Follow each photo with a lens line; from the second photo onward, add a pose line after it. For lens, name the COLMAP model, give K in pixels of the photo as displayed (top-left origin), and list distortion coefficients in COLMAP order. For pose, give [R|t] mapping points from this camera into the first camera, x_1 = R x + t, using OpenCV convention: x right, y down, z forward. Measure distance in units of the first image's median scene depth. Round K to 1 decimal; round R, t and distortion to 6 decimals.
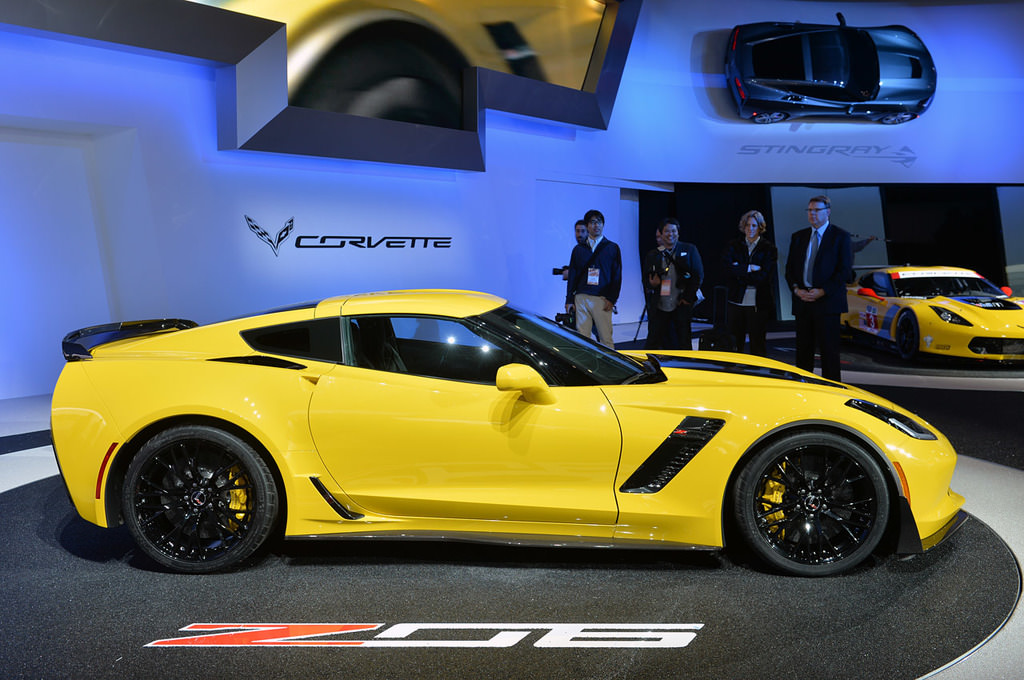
lens RADIAL K [[966.6, 0, 512.0], [0, 966.6, 340.0], [0, 0, 1]] dist [-0.010736, -0.008426]
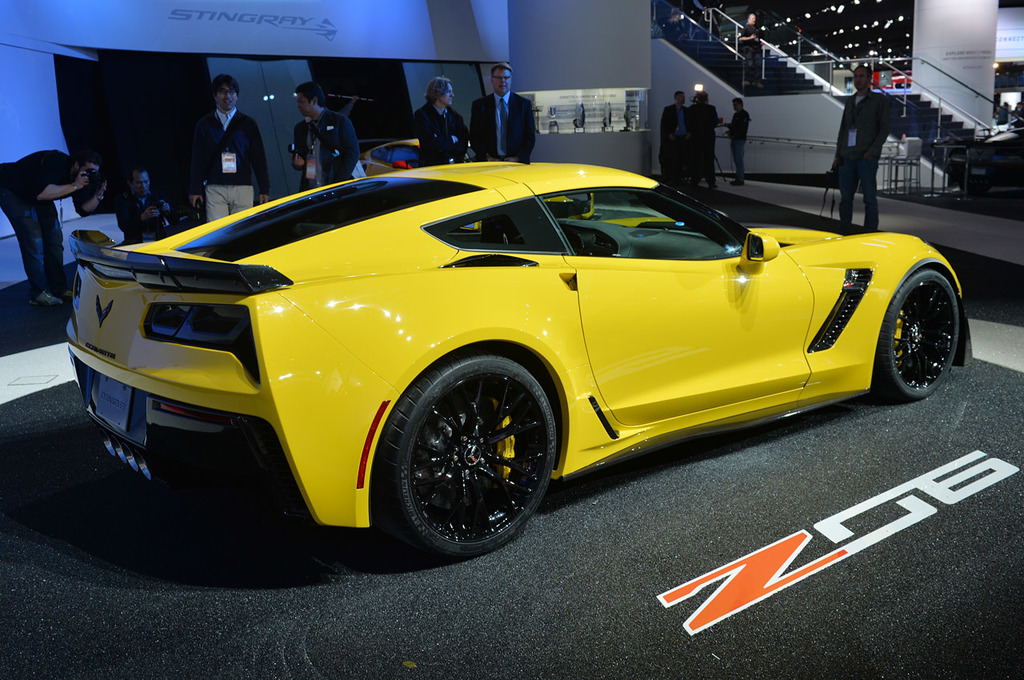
lens RADIAL K [[987.4, 0, 512.0], [0, 987.4, 340.0], [0, 0, 1]] dist [0.034261, 0.013808]
pose [[0.776500, -0.154731, 0.610824, -0.703076], [0.084149, 0.986163, 0.142837, -0.025602], [-0.624473, -0.059513, 0.778776, 0.375239]]
